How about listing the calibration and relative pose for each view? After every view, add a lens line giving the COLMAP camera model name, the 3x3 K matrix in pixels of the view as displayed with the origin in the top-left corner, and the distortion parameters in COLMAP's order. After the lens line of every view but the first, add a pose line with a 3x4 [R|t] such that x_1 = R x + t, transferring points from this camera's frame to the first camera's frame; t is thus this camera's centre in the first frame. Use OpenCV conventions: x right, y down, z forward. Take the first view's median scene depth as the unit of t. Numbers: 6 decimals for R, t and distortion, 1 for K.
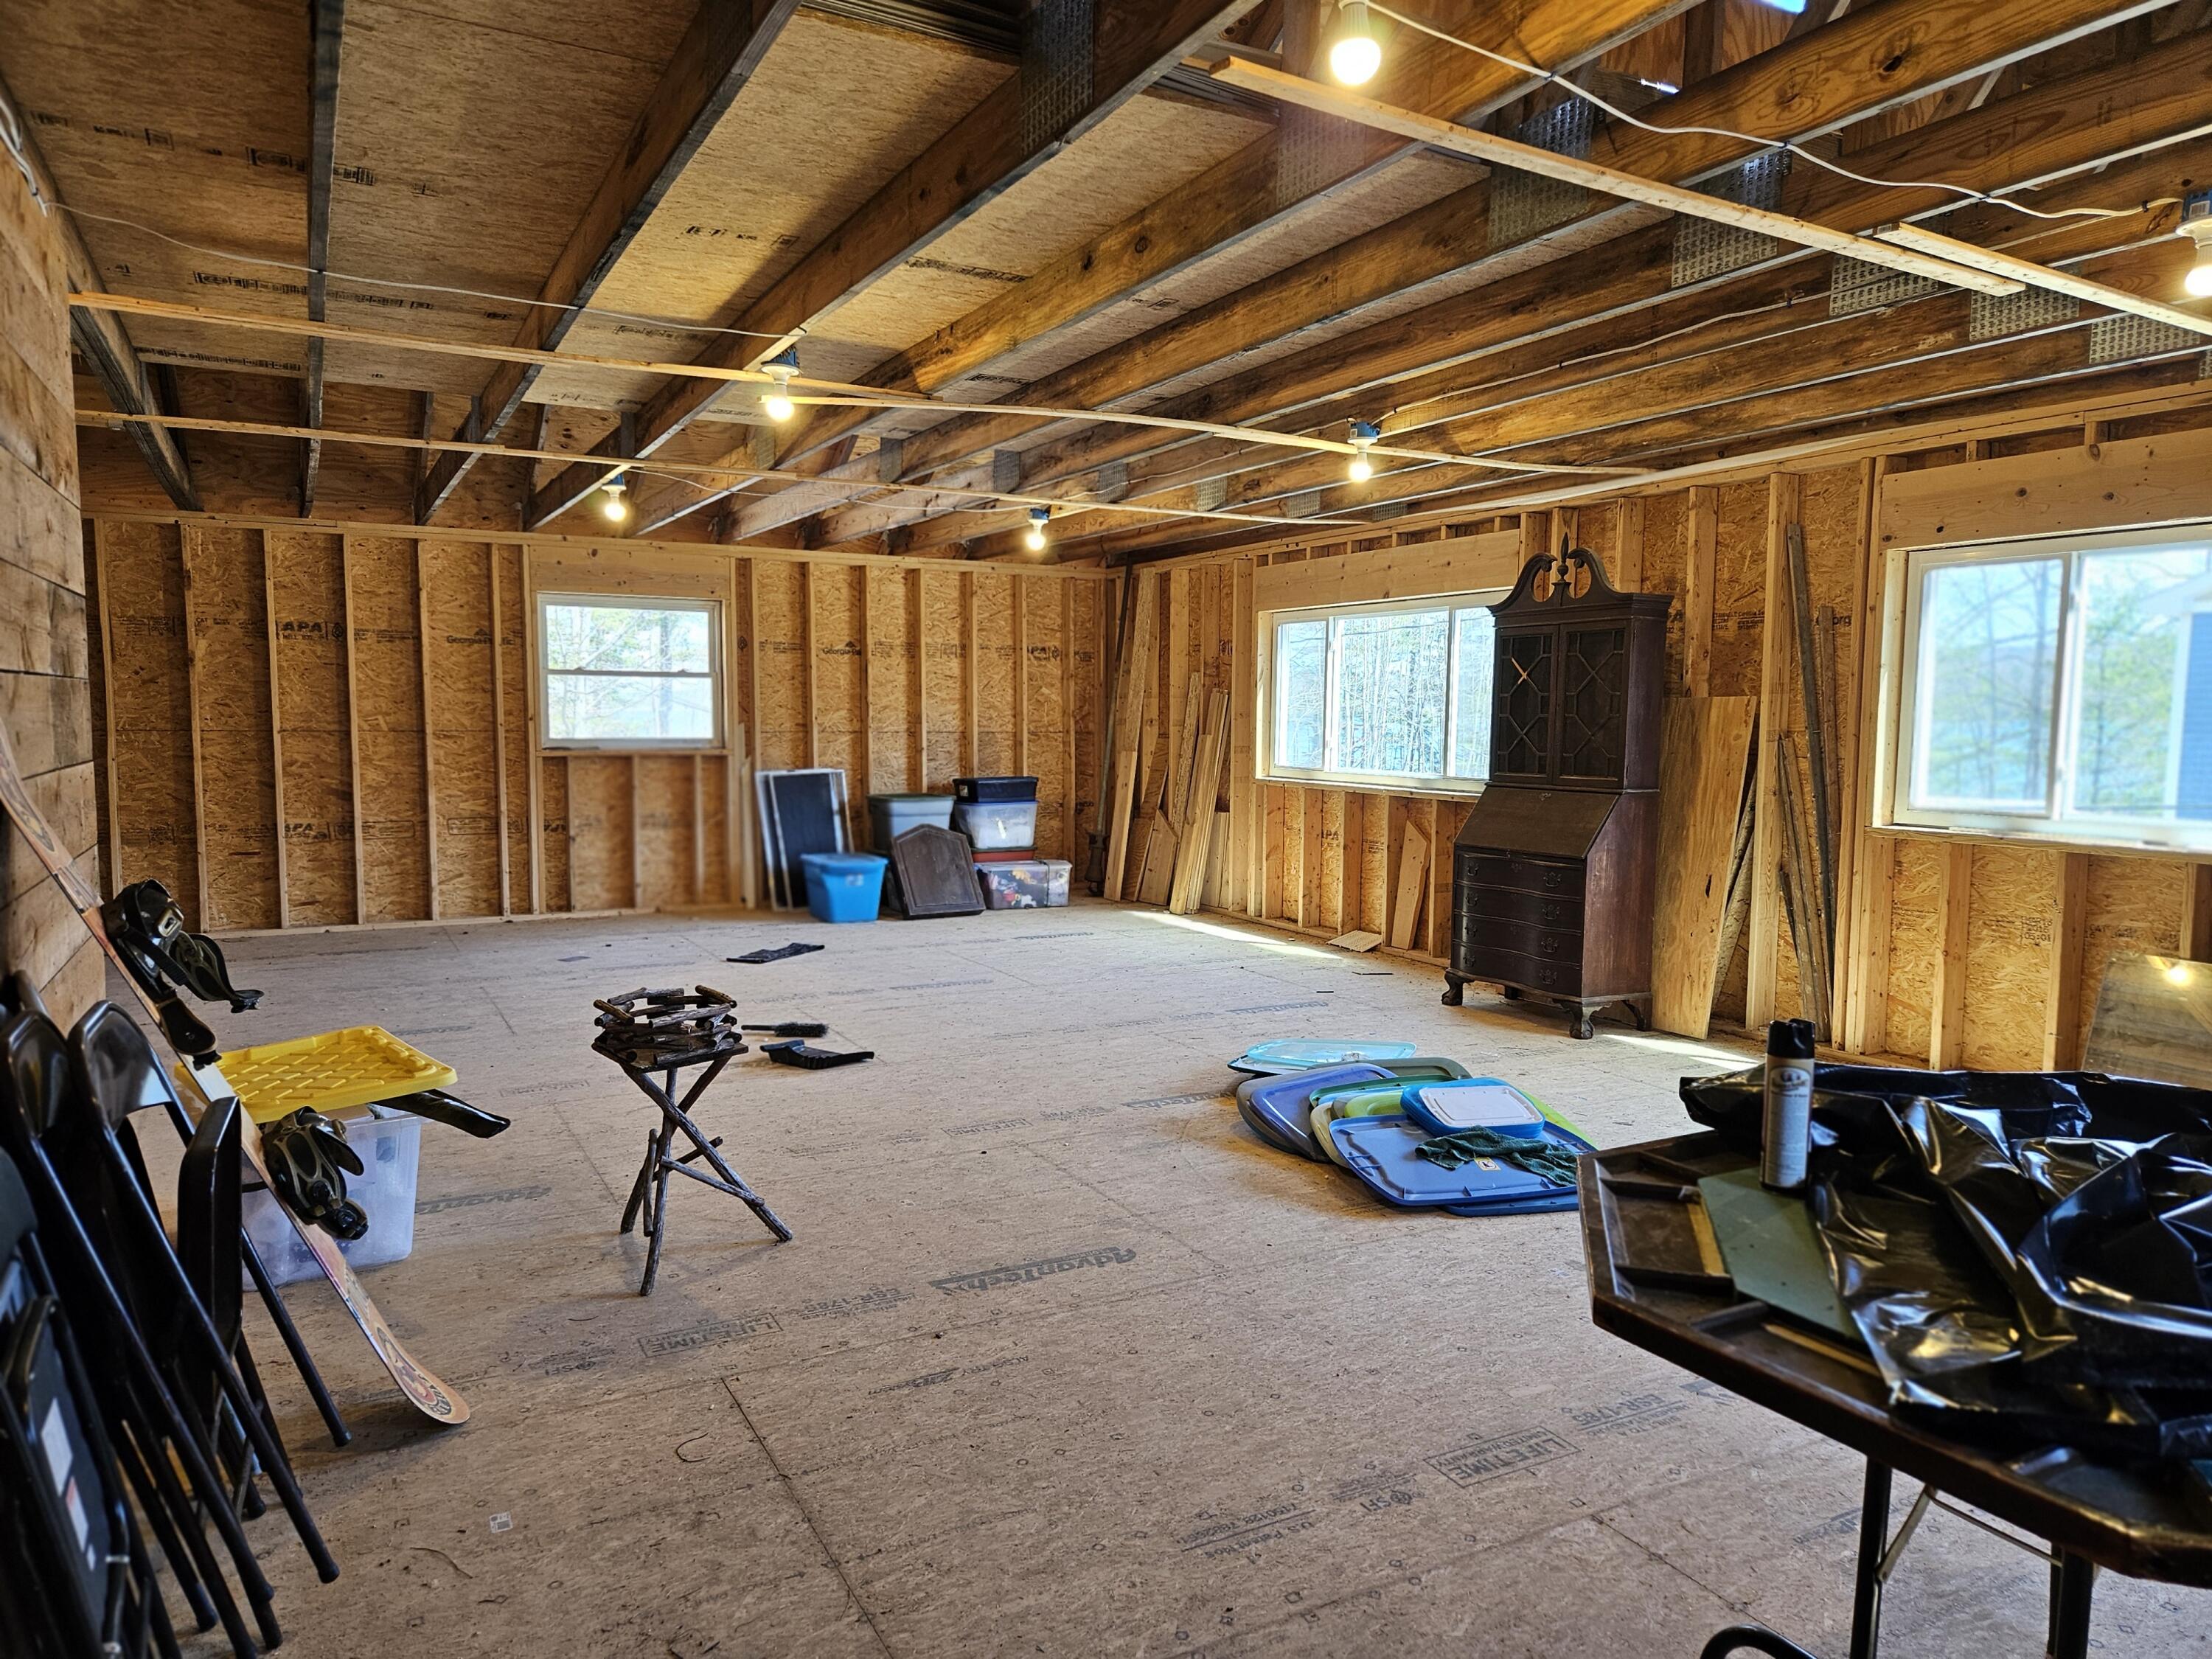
lens RADIAL K [[1464.2, 0, 1102.1], [0, 1464.2, 838.6], [0, 0, 1]] dist [0.072198, -0.053261]
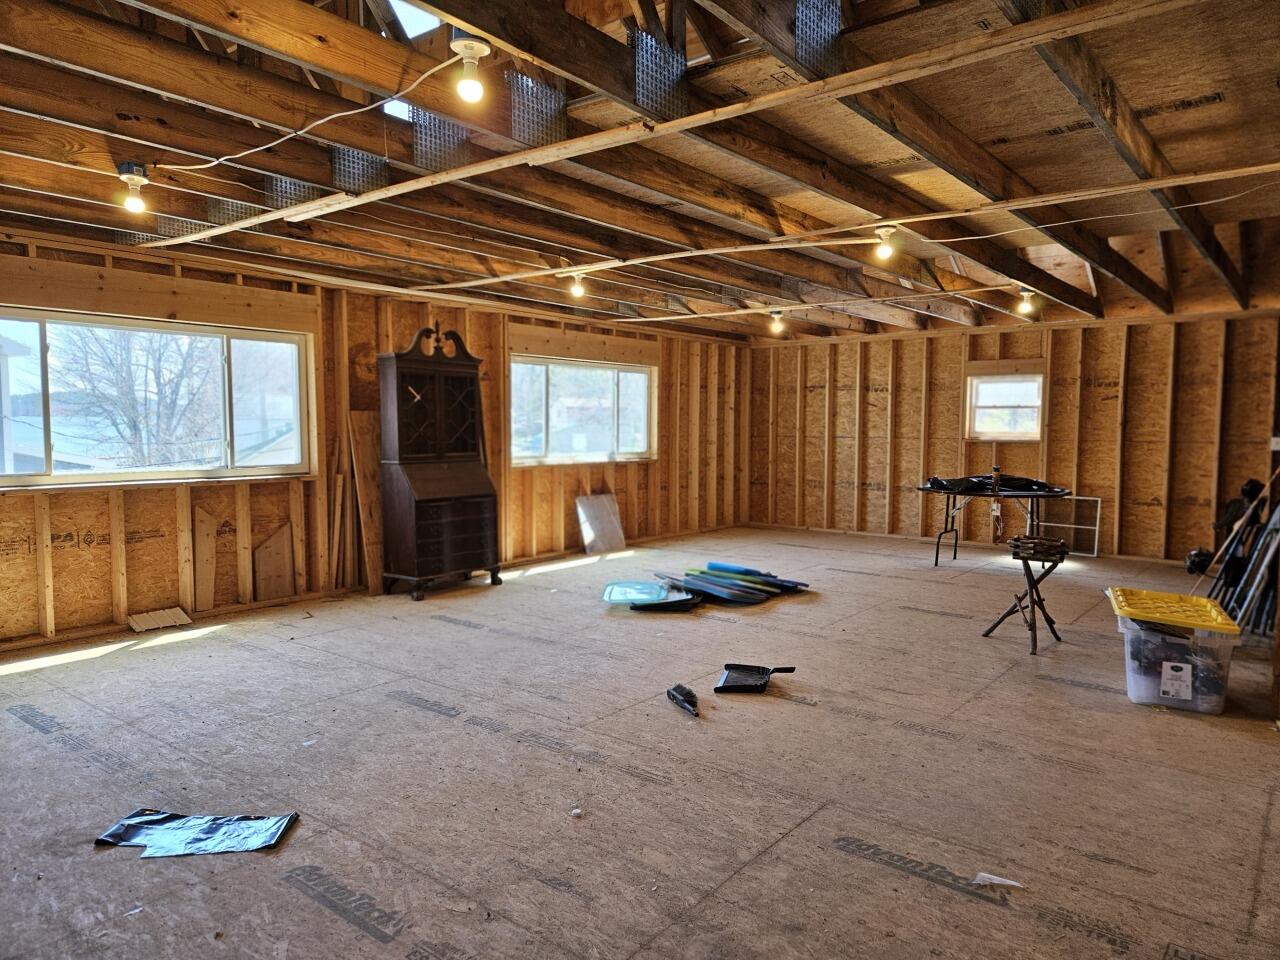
lens RADIAL K [[847.3, 0, 637.6], [0, 847.3, 477.3], [0, 0, 1]] dist [0.072198, -0.053261]
pose [[-0.390180, -0.069186, 0.918135, -0.845971], [0.071580, 0.991876, 0.105162, -0.121704], [-0.917952, 0.106752, -0.382058, 1.349803]]
